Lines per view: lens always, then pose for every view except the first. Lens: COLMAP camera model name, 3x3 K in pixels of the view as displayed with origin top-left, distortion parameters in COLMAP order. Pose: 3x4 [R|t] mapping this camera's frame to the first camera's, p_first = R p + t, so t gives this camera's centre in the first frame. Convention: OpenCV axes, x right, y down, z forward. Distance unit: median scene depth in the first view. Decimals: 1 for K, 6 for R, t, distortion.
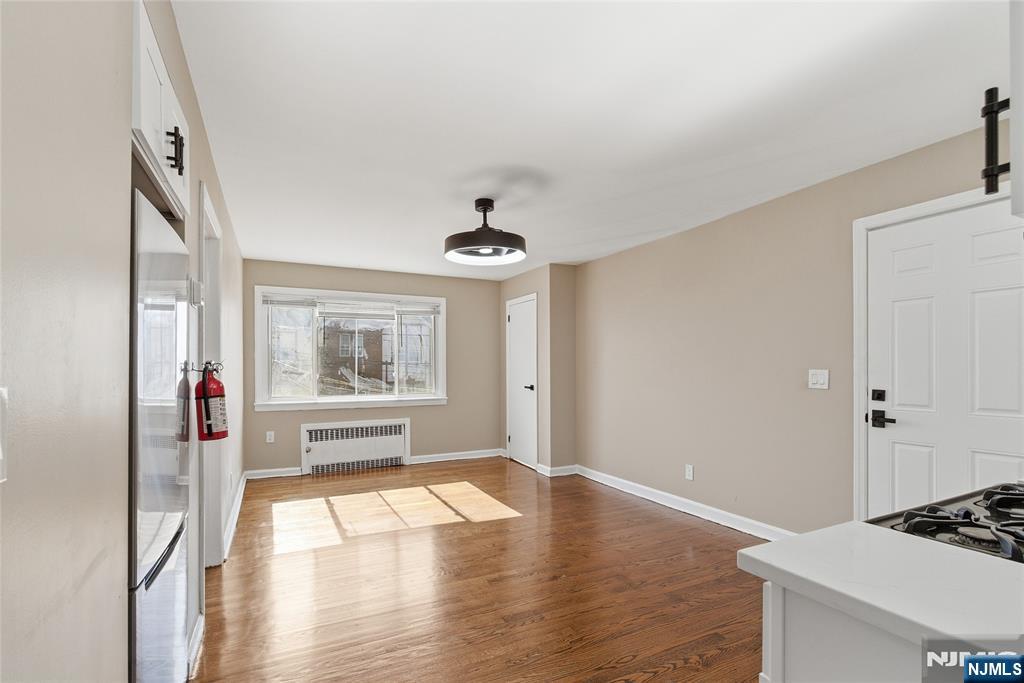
lens RADIAL K [[473.2, 0, 507.8], [0, 473.2, 368.0], [0, 0, 1]] dist [-0.000199, -0.002102]
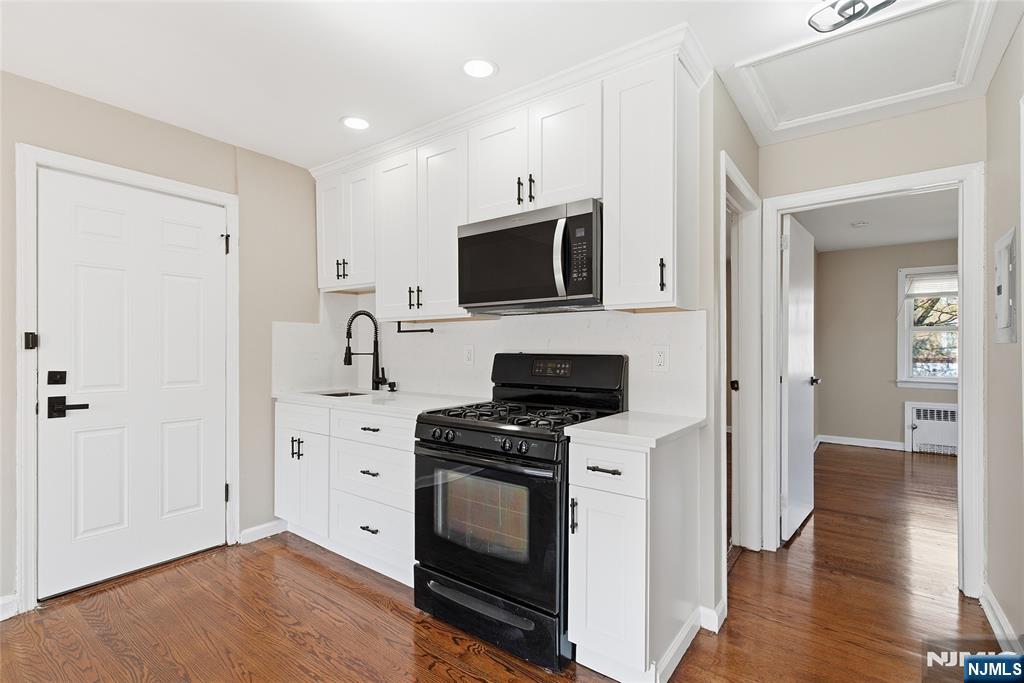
lens RADIAL K [[473.2, 0, 510.3], [0, 473.2, 345.6], [0, 0, 1]] dist [-0.000199, -0.002102]
pose [[-0.445117, 0.005030, 0.895458, -0.141601], [-0.003541, 0.999967, -0.007377, 0.002950], [-0.895466, -0.006454, -0.445084, 0.336729]]
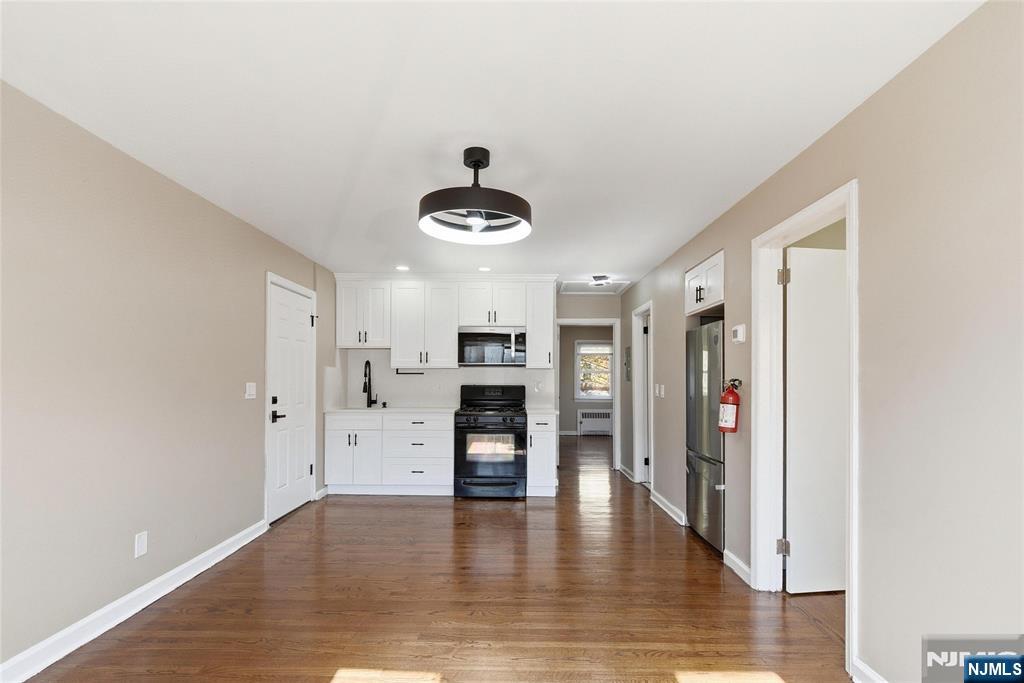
lens RADIAL K [[473.2, 0, 512.8], [0, 473.2, 374.3], [0, 0, 1]] dist [-0.000199, -0.002102]
pose [[-0.889190, 0.002694, 0.457530, -0.263955], [-0.004503, 0.999883, -0.014638, -0.002002], [-0.457516, -0.015076, -0.889074, 0.982719]]
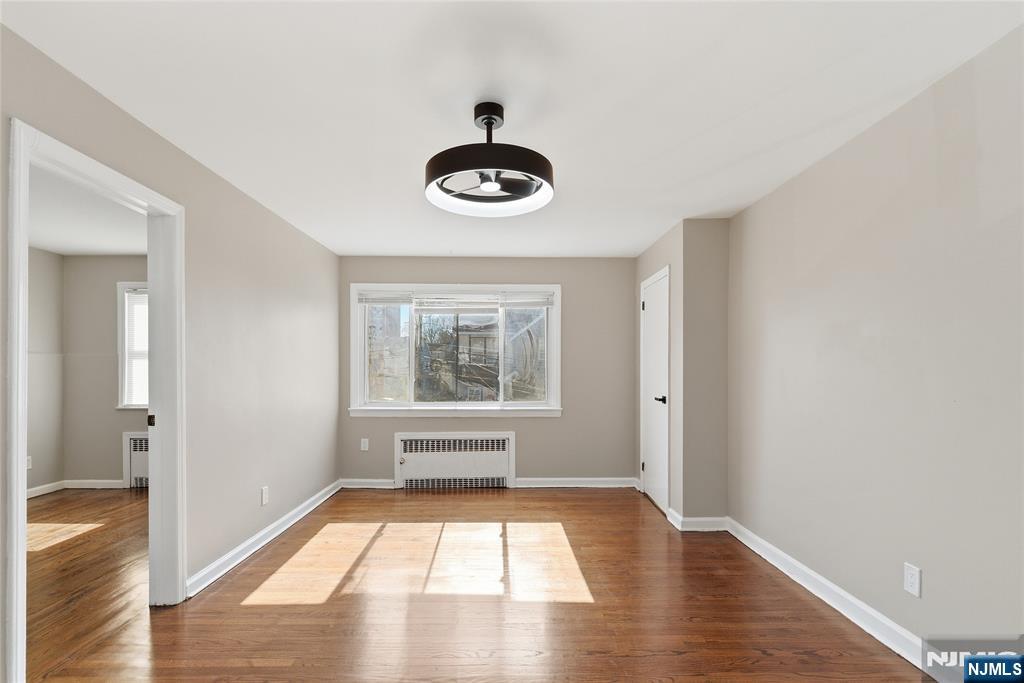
lens RADIAL K [[473.2, 0, 516.7], [0, 473.2, 375.8], [0, 0, 1]] dist [-0.000199, -0.002102]
pose [[0.907506, 0.008003, -0.419963, 0.155555], [-0.004389, 0.999945, 0.009572, -0.000495], [0.420016, -0.006843, 0.907491, 0.269726]]
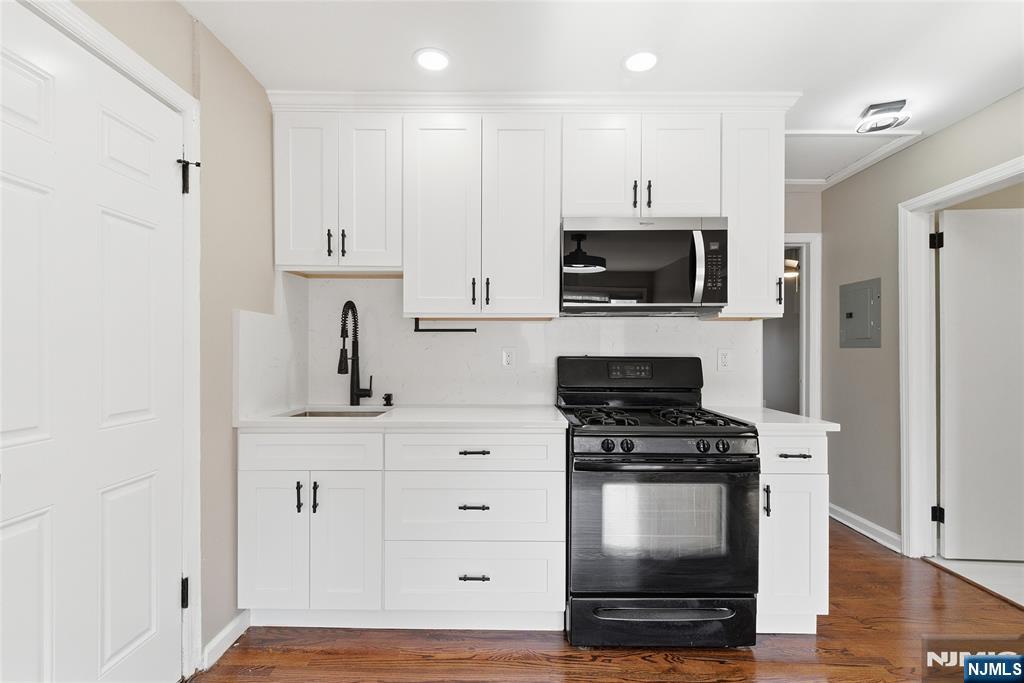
lens RADIAL K [[473.2, 0, 514.7], [0, 473.2, 347.7], [0, 0, 1]] dist [-0.000199, -0.002102]
pose [[-0.888473, 0.001514, 0.458926, 0.124755], [-0.002582, 0.999962, -0.008297, 0.002836], [-0.458921, -0.008557, -0.888436, 0.558239]]
